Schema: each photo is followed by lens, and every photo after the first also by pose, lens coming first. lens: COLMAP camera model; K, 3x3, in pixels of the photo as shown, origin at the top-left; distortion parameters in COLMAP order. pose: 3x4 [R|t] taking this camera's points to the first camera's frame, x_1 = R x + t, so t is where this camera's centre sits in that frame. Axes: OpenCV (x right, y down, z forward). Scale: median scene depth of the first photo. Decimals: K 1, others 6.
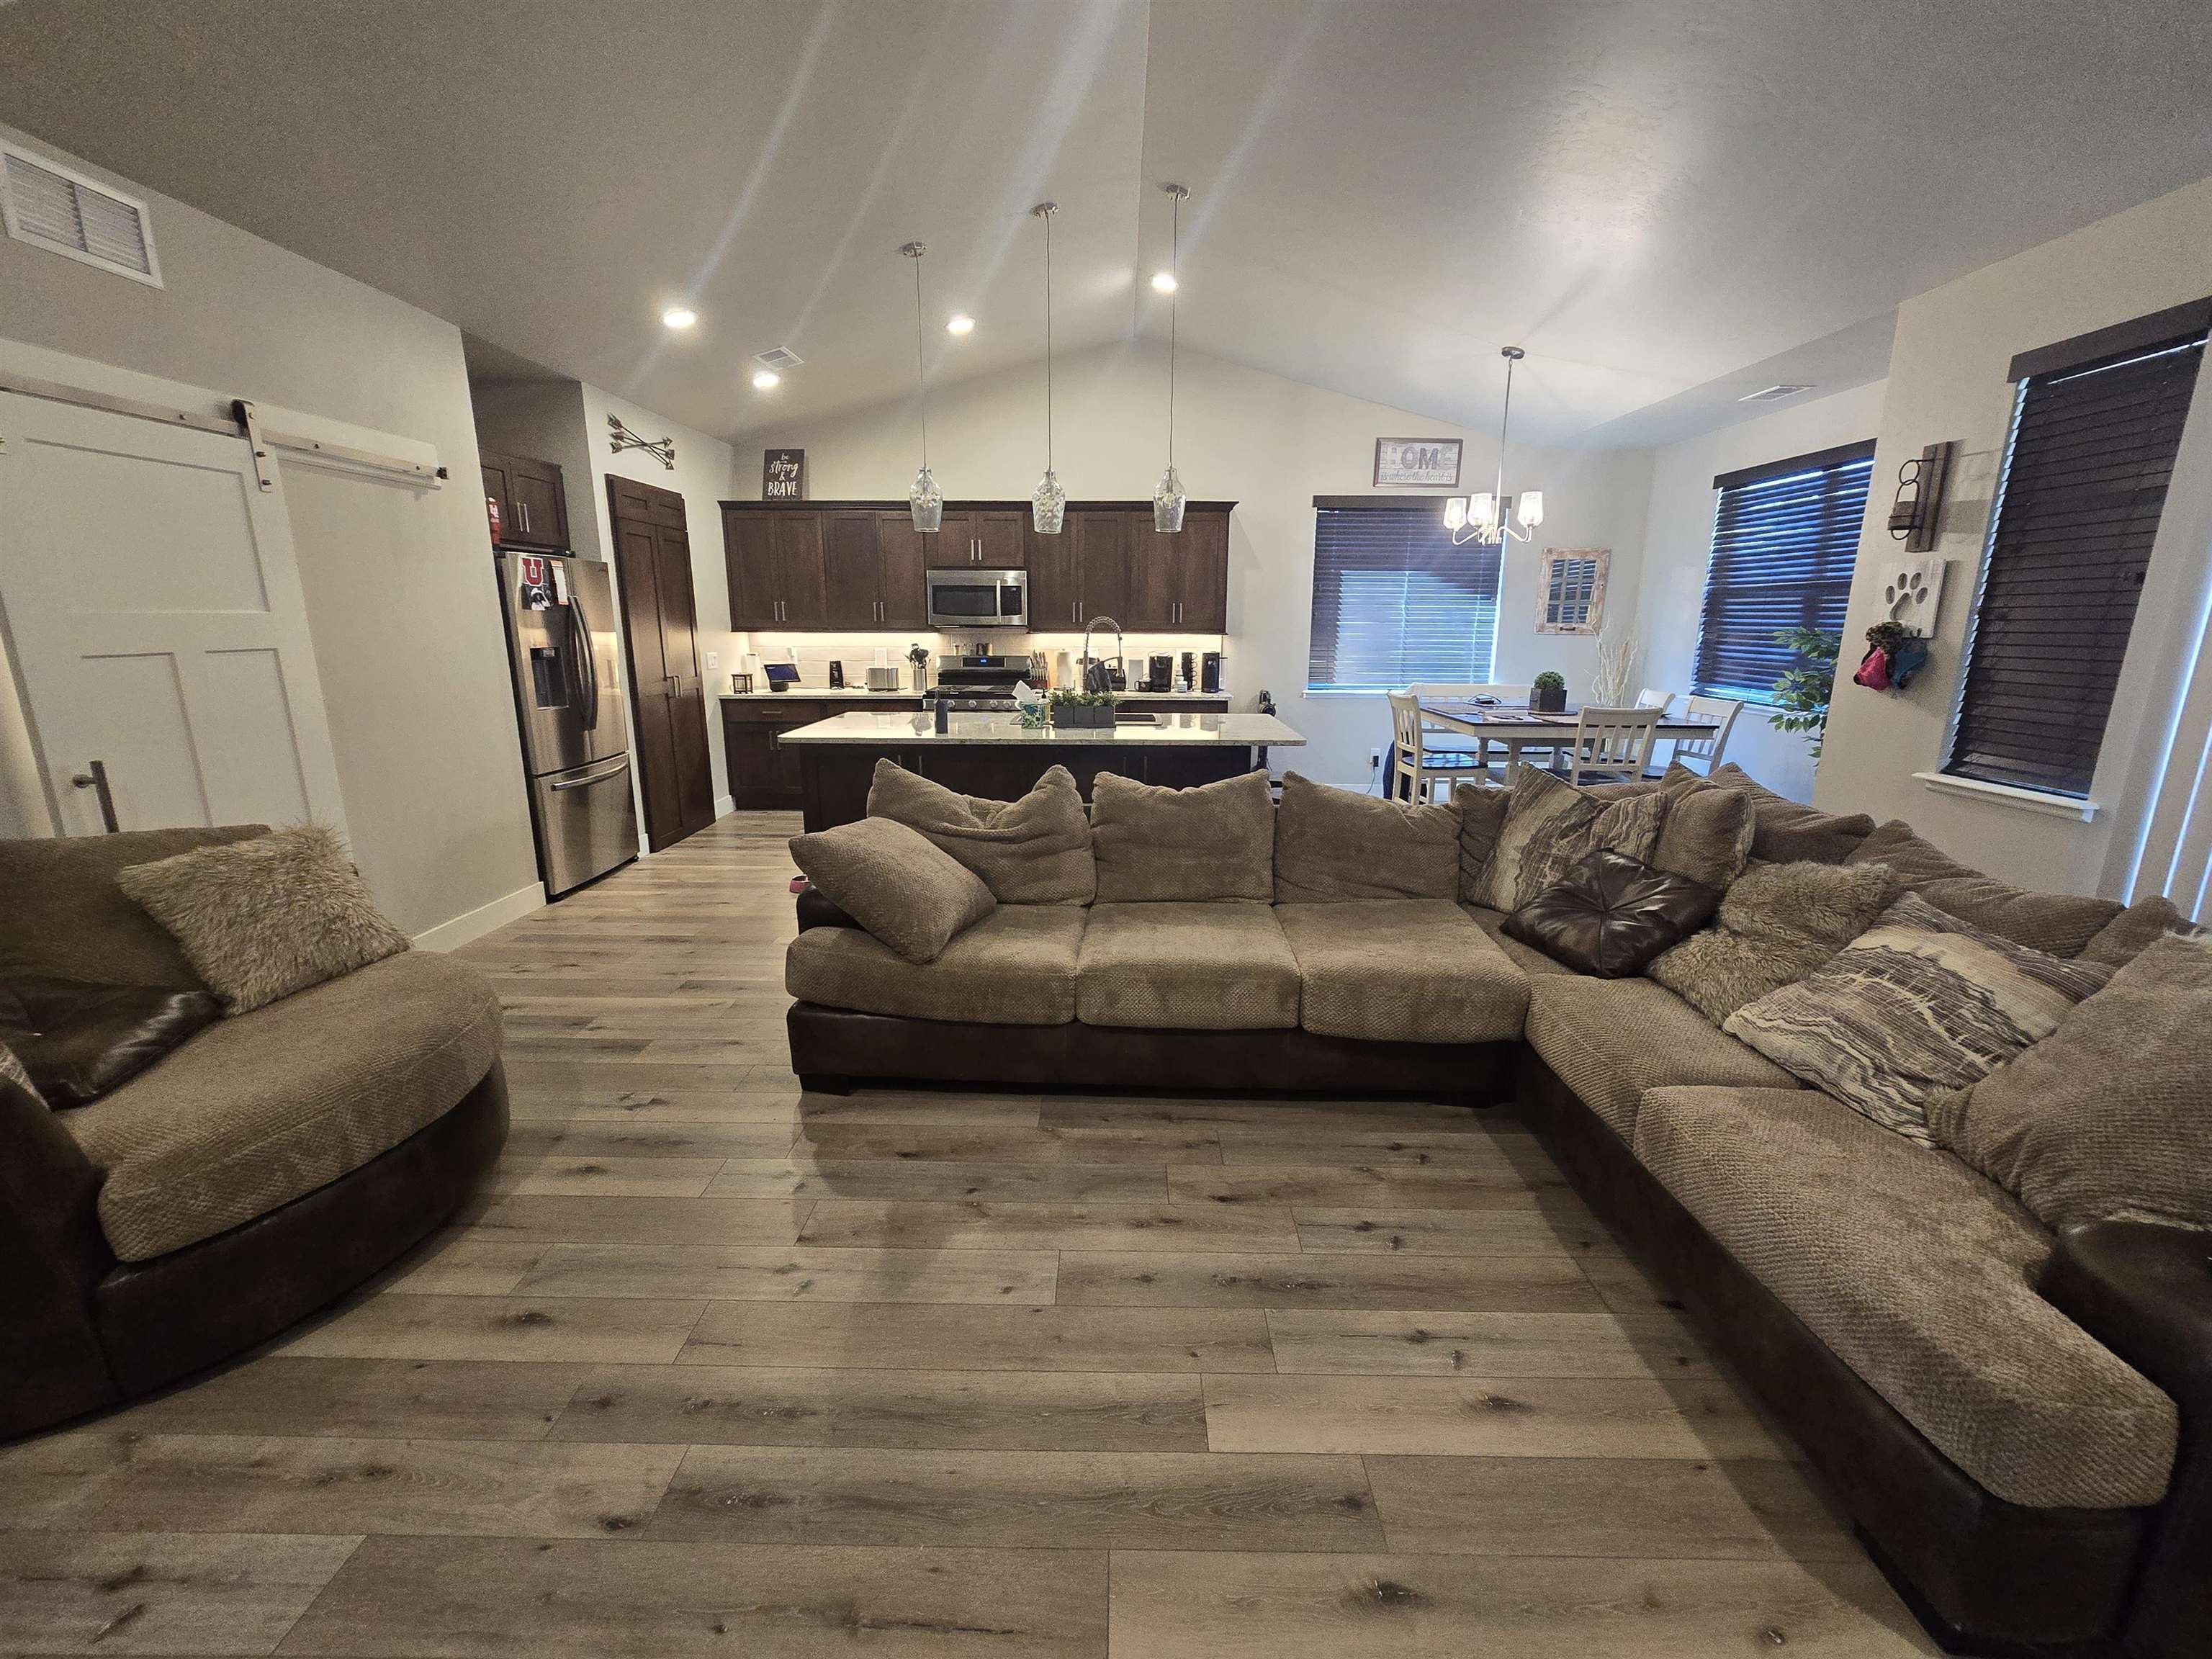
lens RADIAL K [[911.0, 0, 1112.1], [0, 911.0, 827.4], [0, 0, 1]] dist [-0.003726, 0.000223]
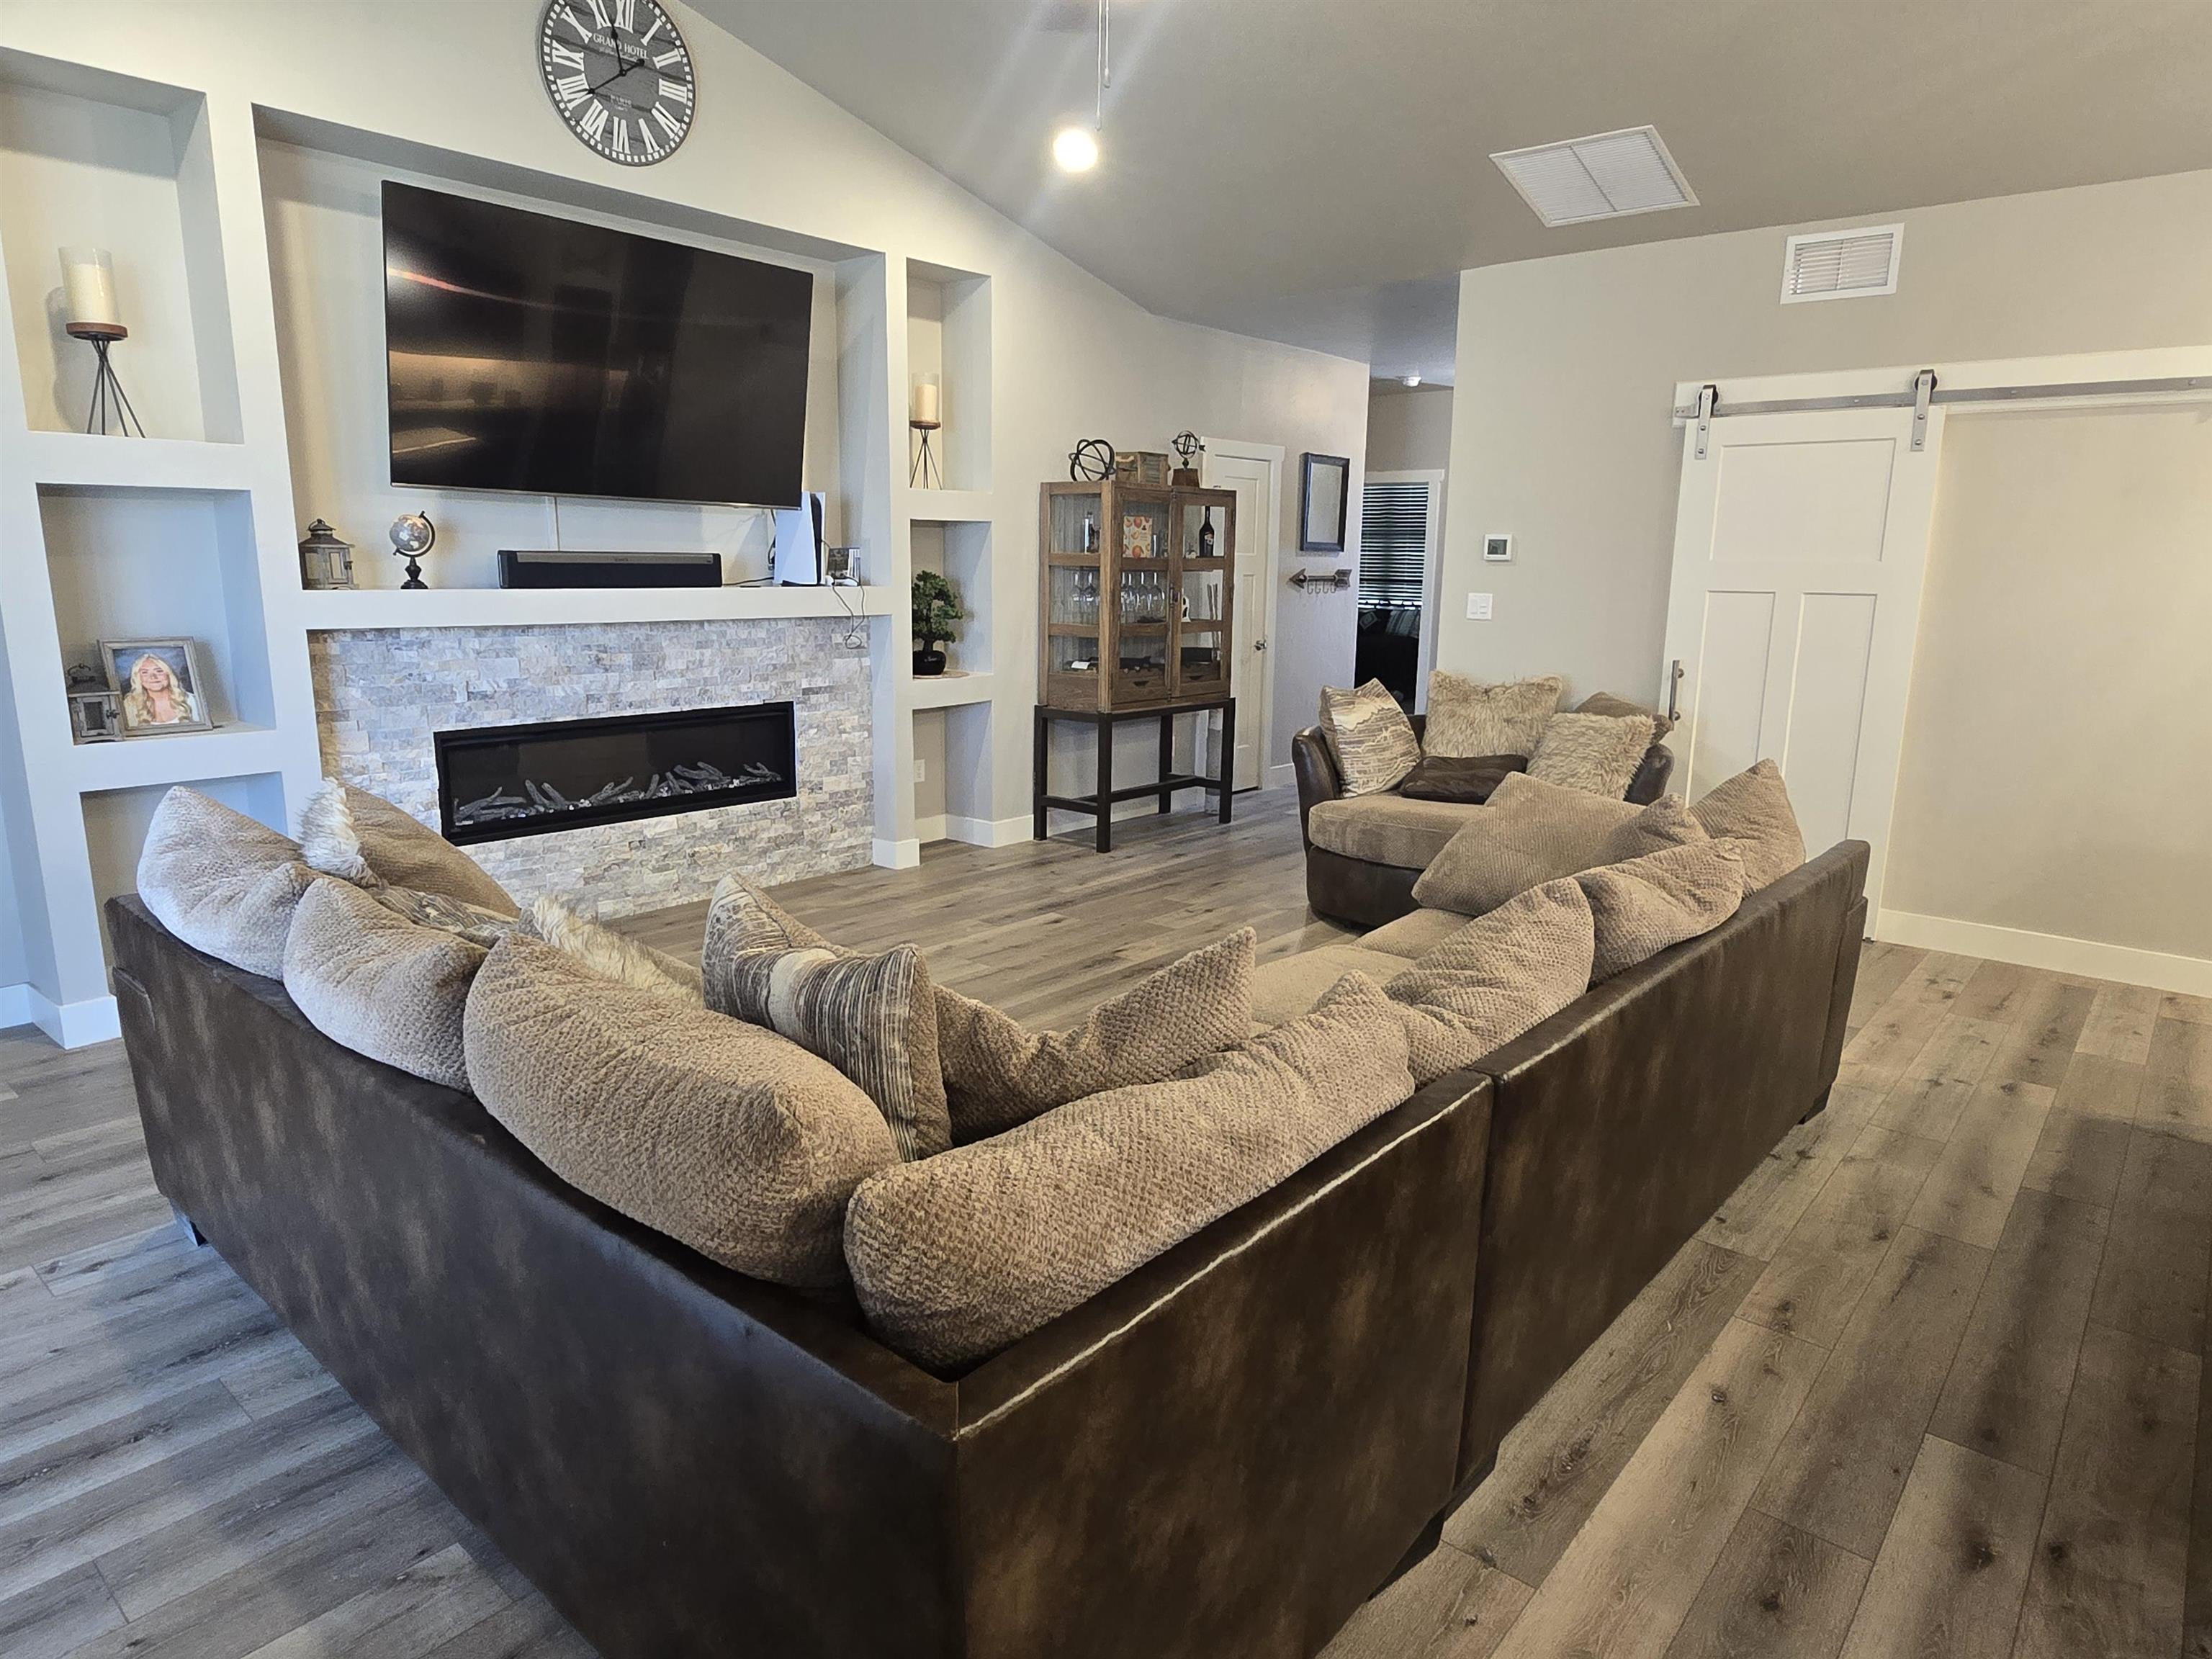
lens RADIAL K [[1332.1, 0, 1118.7], [0, 1332.1, 829.2], [0, 0, 1]] dist [-0.002404, 0.000160]
pose [[-0.634671, 0.139801, -0.760032, 0.836964], [-0.190726, 0.924739, 0.329365, -0.262607], [0.748877, 0.353996, -0.560241, 1.191260]]
